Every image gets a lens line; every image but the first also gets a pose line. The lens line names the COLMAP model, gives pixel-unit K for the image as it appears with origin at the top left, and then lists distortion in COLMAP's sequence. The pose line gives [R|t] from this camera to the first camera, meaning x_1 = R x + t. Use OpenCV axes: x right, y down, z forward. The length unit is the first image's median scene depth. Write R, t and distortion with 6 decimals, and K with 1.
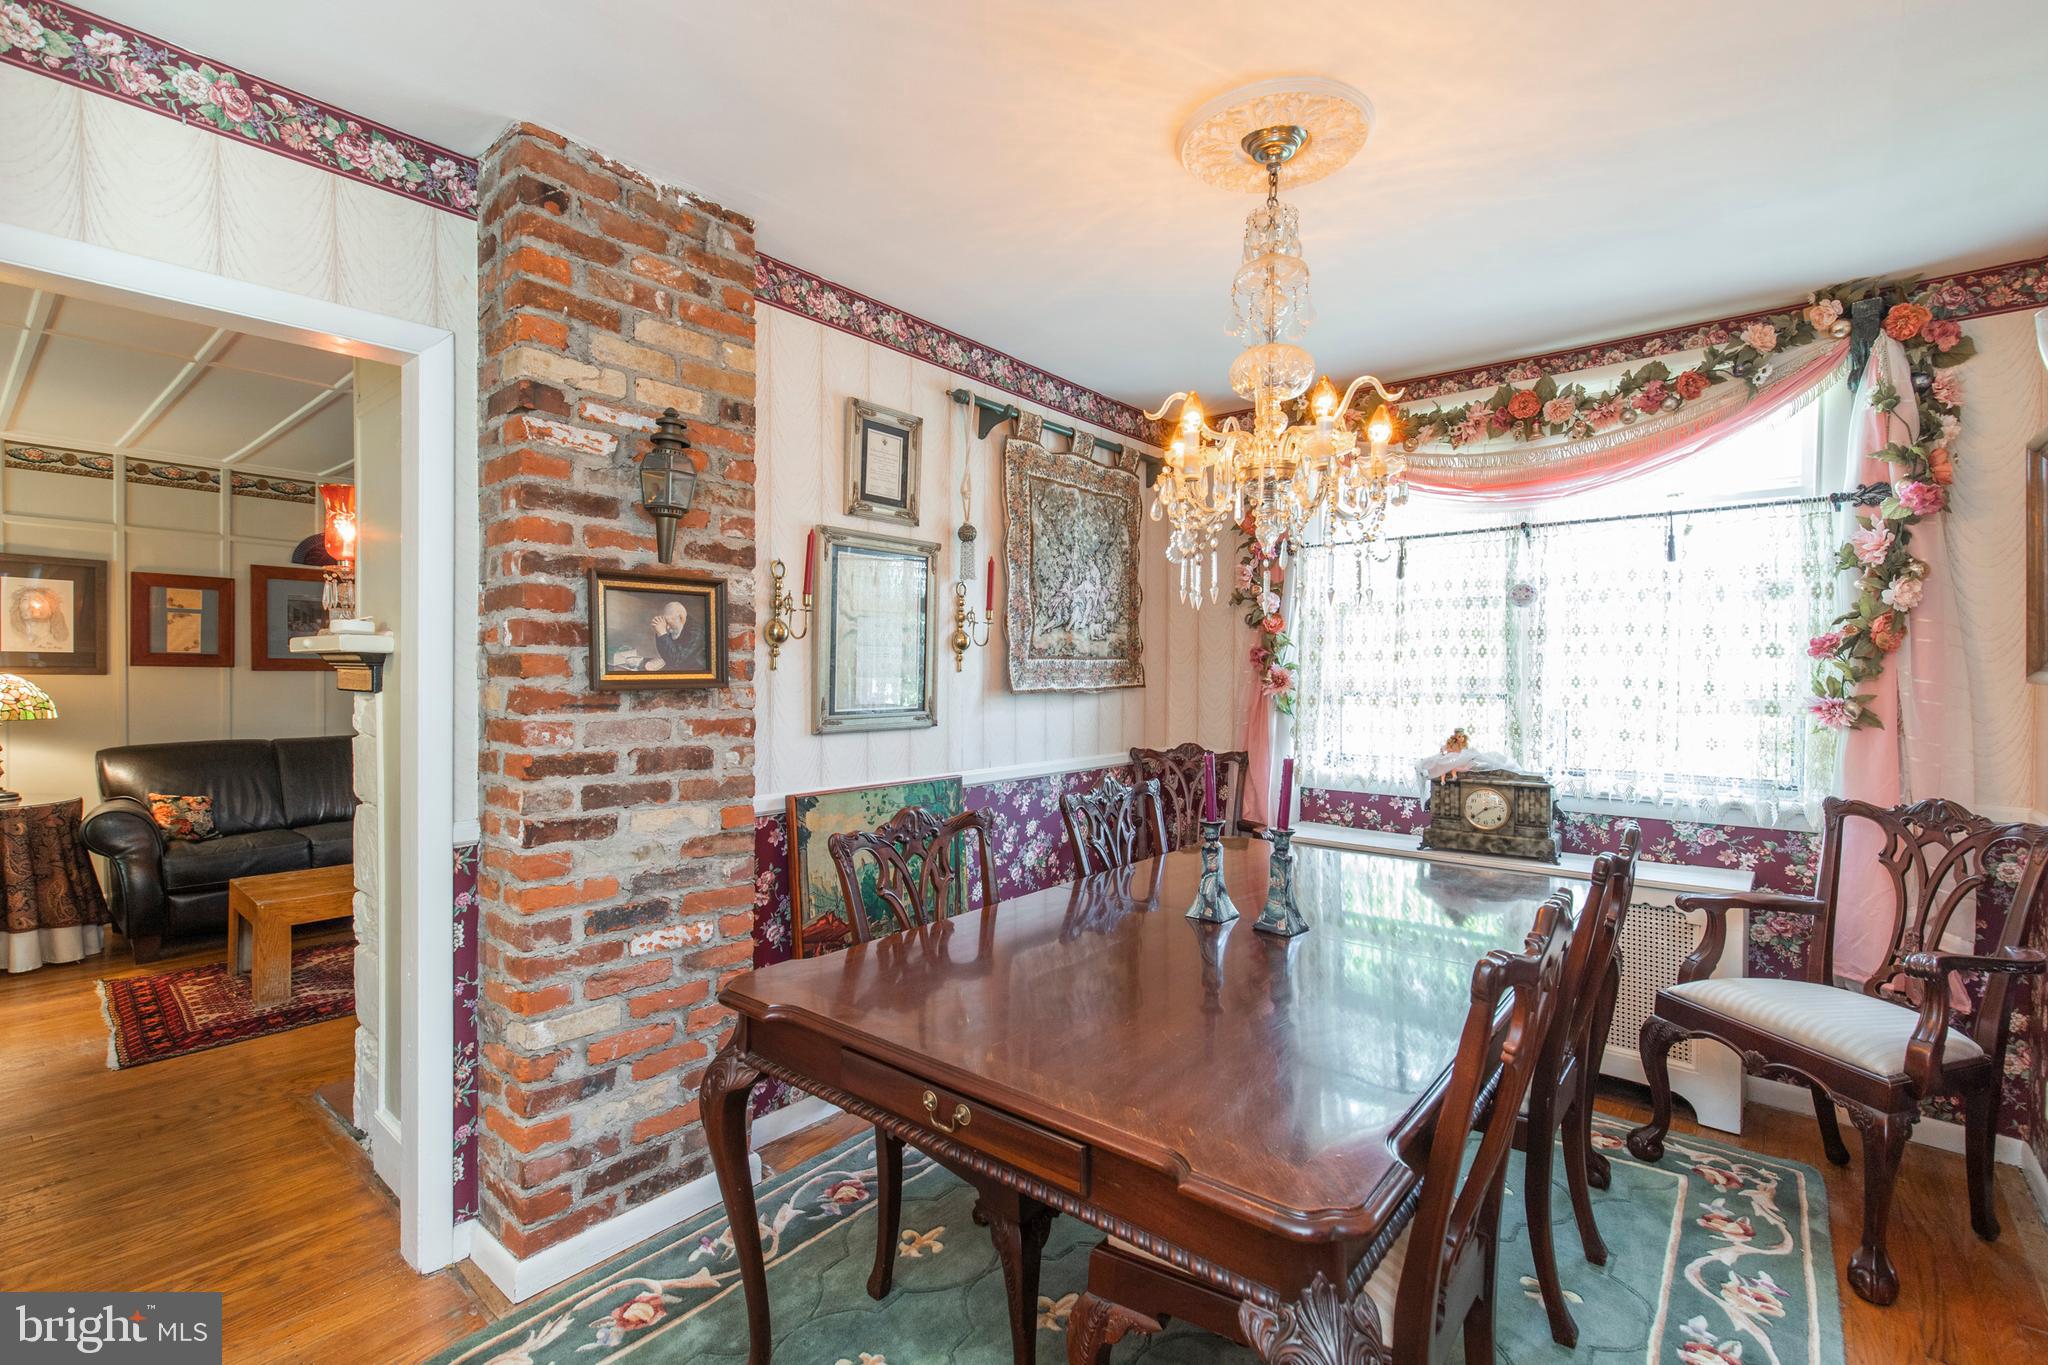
lens RADIAL K [[933.2, 0, 1024.0], [0, 933.2, 682.5], [0, 0, 1]] dist [-0.001450, -0.000230]
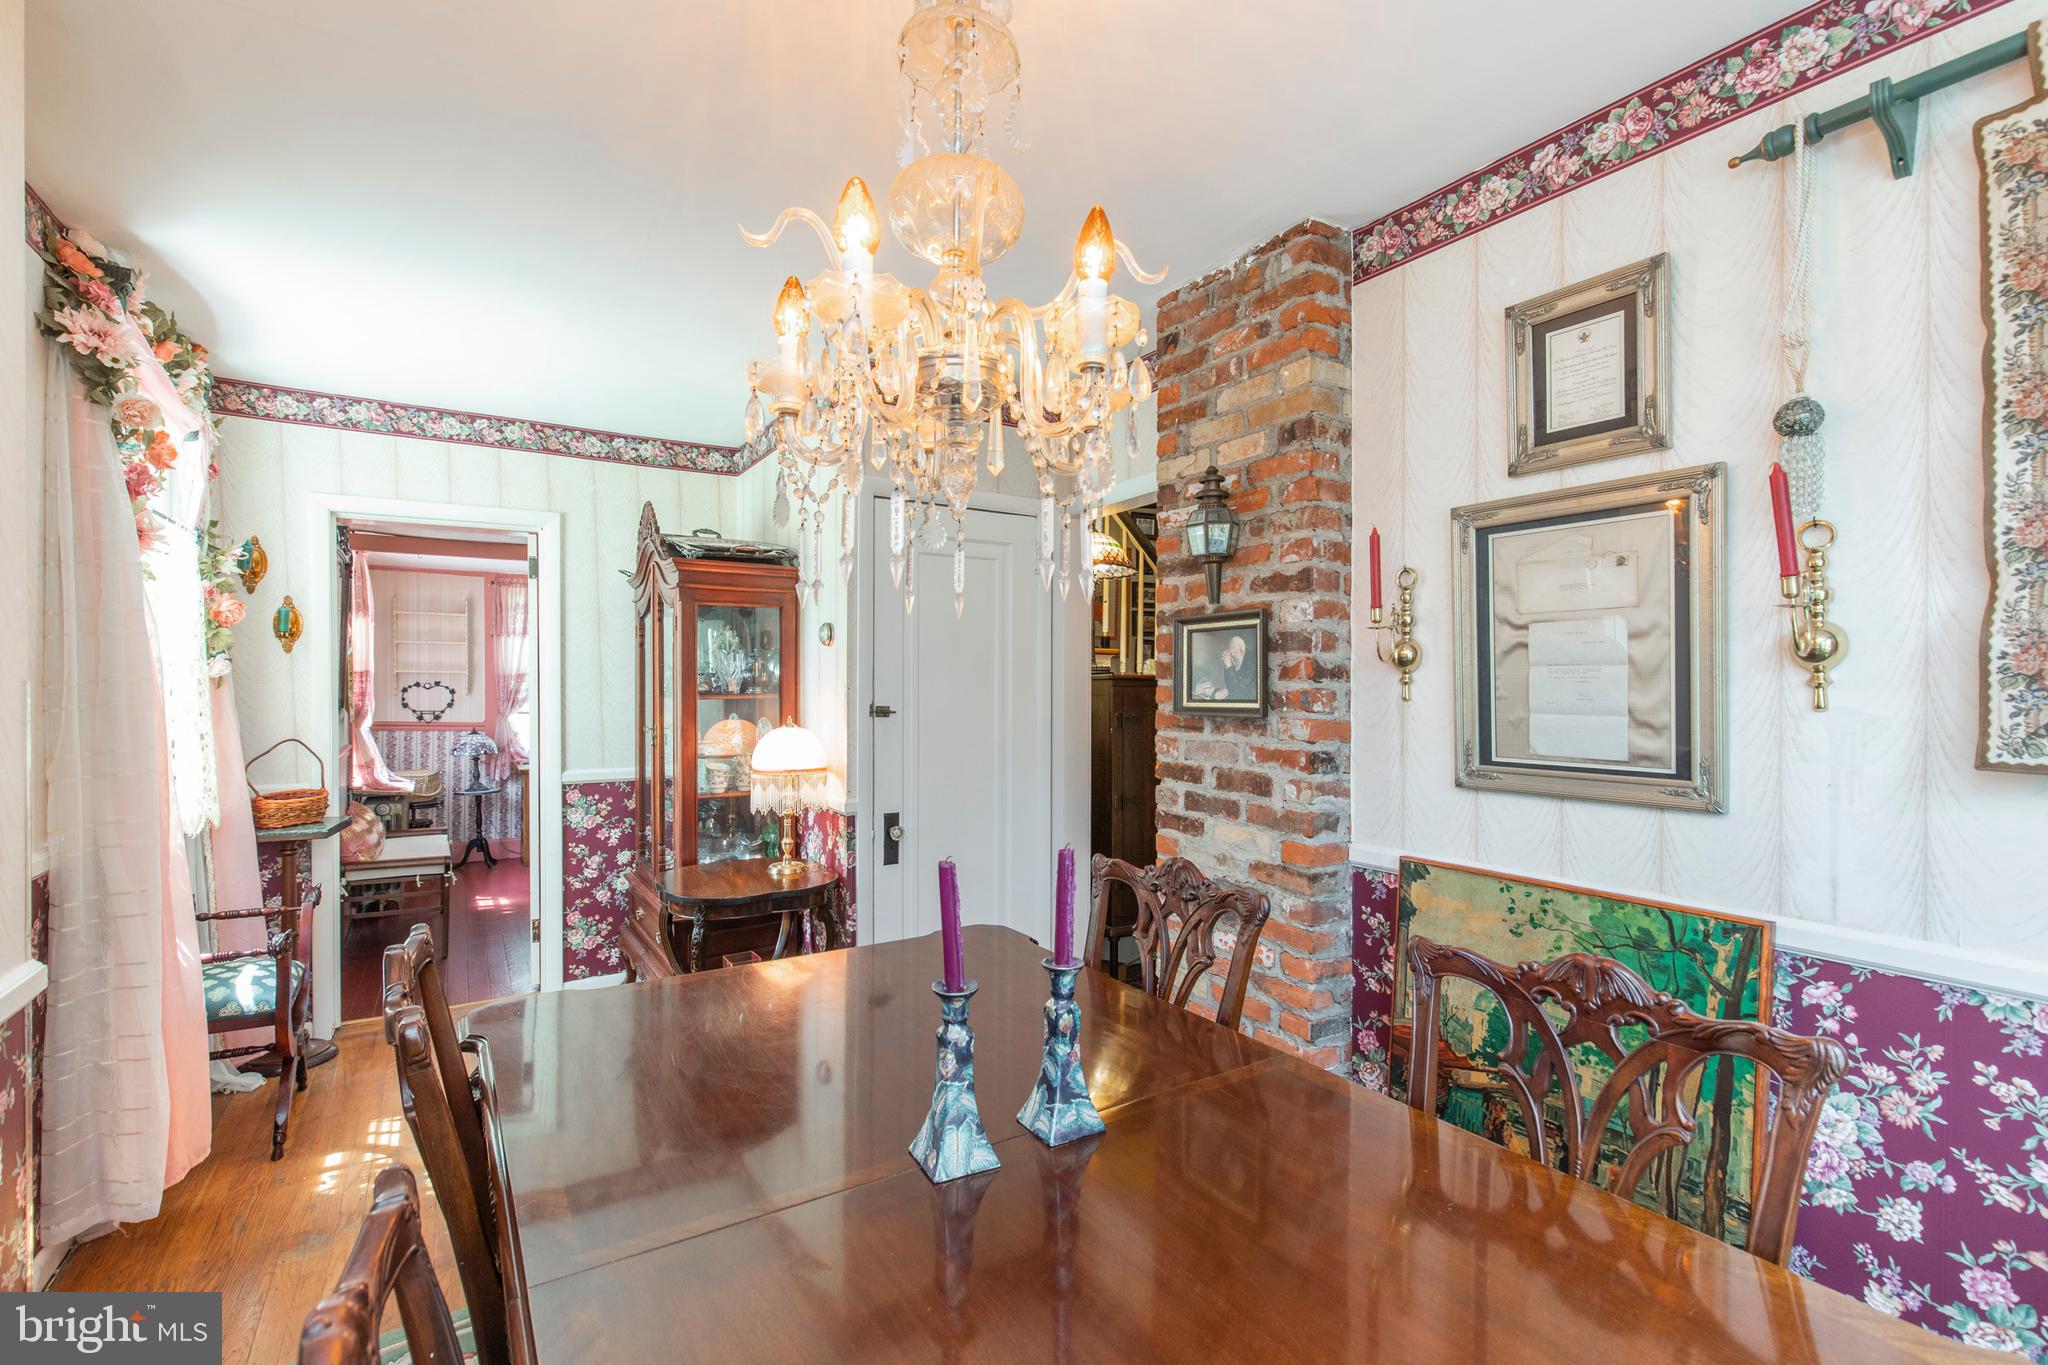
lens RADIAL K [[933.2, 0, 1024.0], [0, 933.2, 682.5], [0, 0, 1]] dist [-0.001450, -0.000230]
pose [[-0.325262, -0.006414, -0.945602, 0.705437], [-0.014243, 0.999897, -0.001883, -0.026037], [0.945517, 0.012856, -0.325320, 1.074699]]
